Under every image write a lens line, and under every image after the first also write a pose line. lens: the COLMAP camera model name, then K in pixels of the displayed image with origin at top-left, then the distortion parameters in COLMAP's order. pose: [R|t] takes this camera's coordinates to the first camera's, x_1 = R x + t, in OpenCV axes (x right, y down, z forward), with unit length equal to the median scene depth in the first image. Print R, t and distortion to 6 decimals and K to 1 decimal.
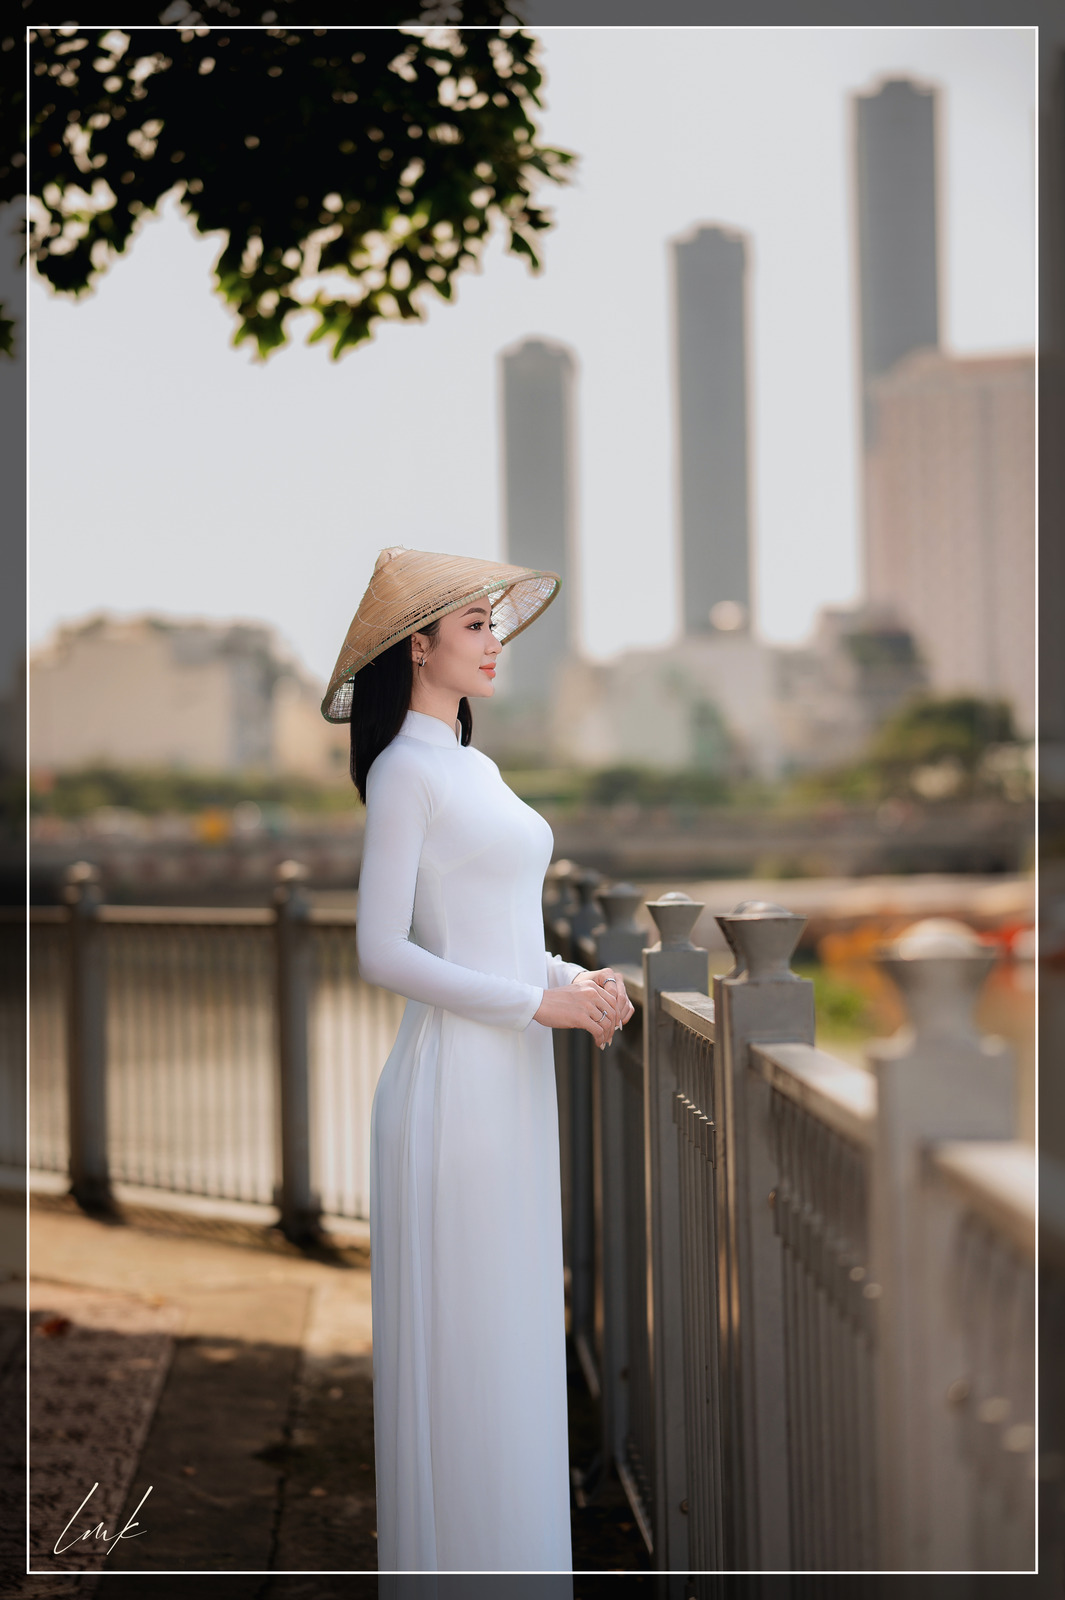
lens RADIAL K [[4000.3, 0, 532.5], [0, 4000.3, 800.0], [0, 0, 1]] dist [0.597480, 0.030654]
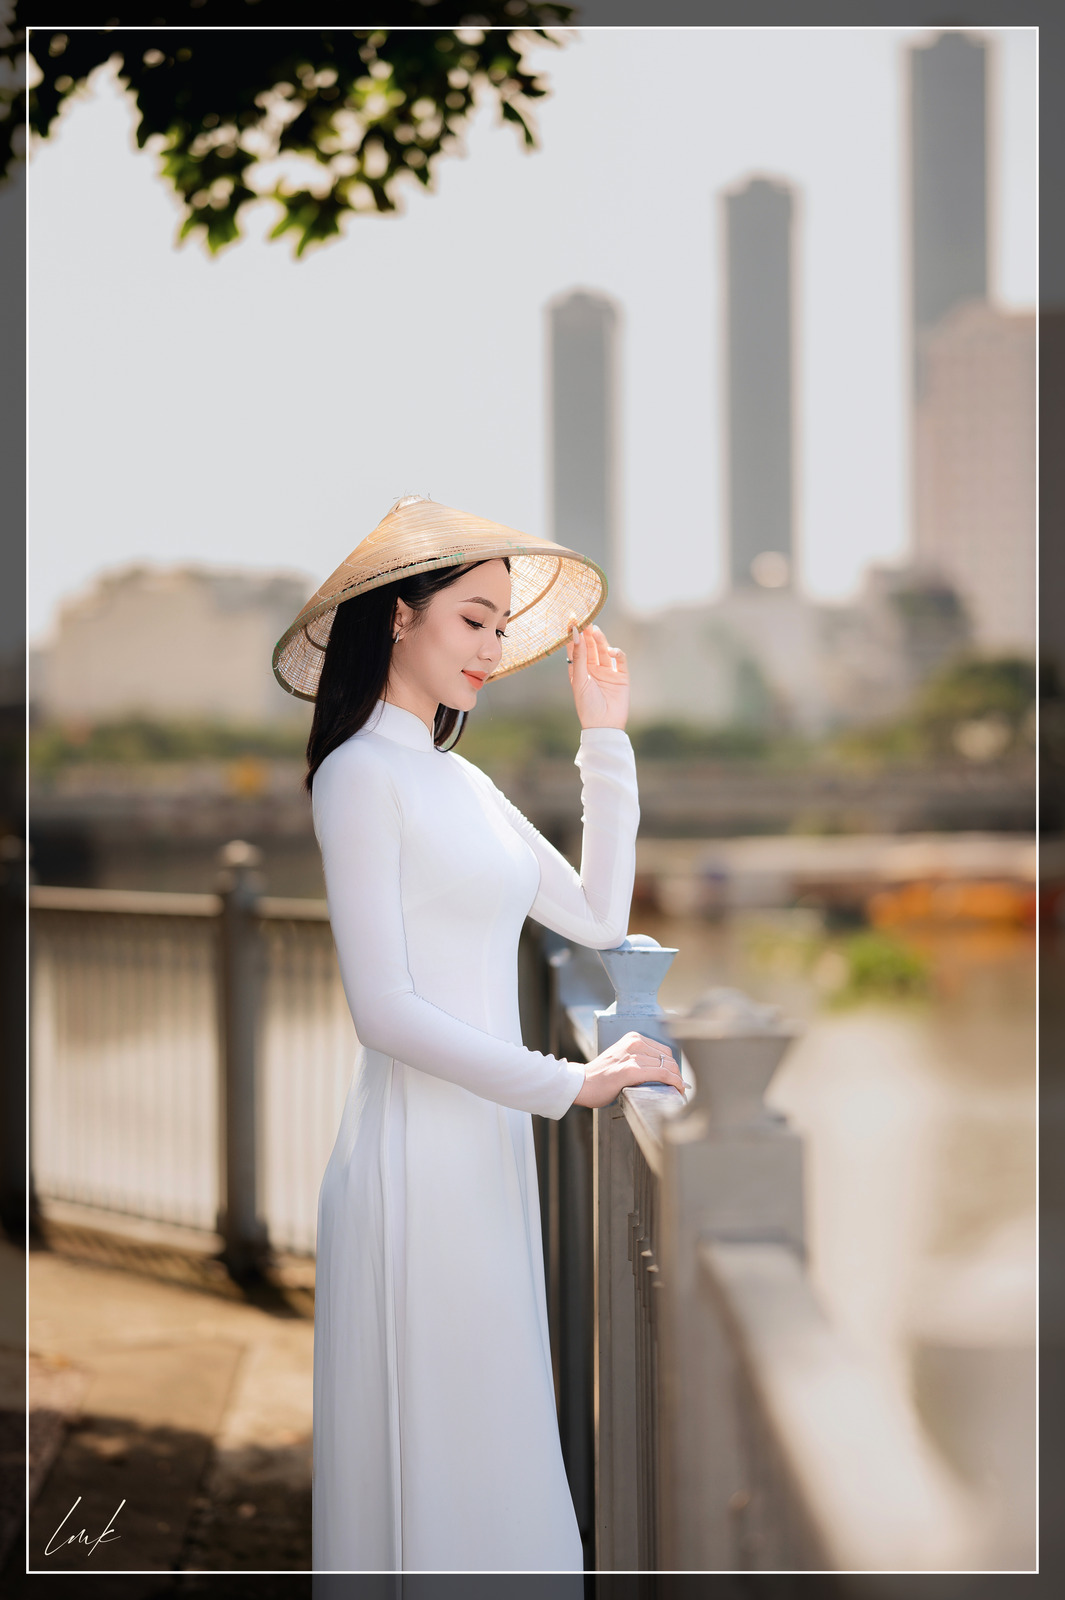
lens RADIAL K [[3724.6, 0, 532.5], [0, 3724.6, 800.0], [0, 0, 1]] dist [0.092117, -0.163300]
pose [[0.999758, 0.012937, -0.017816, 0.016649], [-0.012664, 0.999802, 0.015356, -0.006318], [0.018011, -0.015126, 0.999723, 0.200960]]
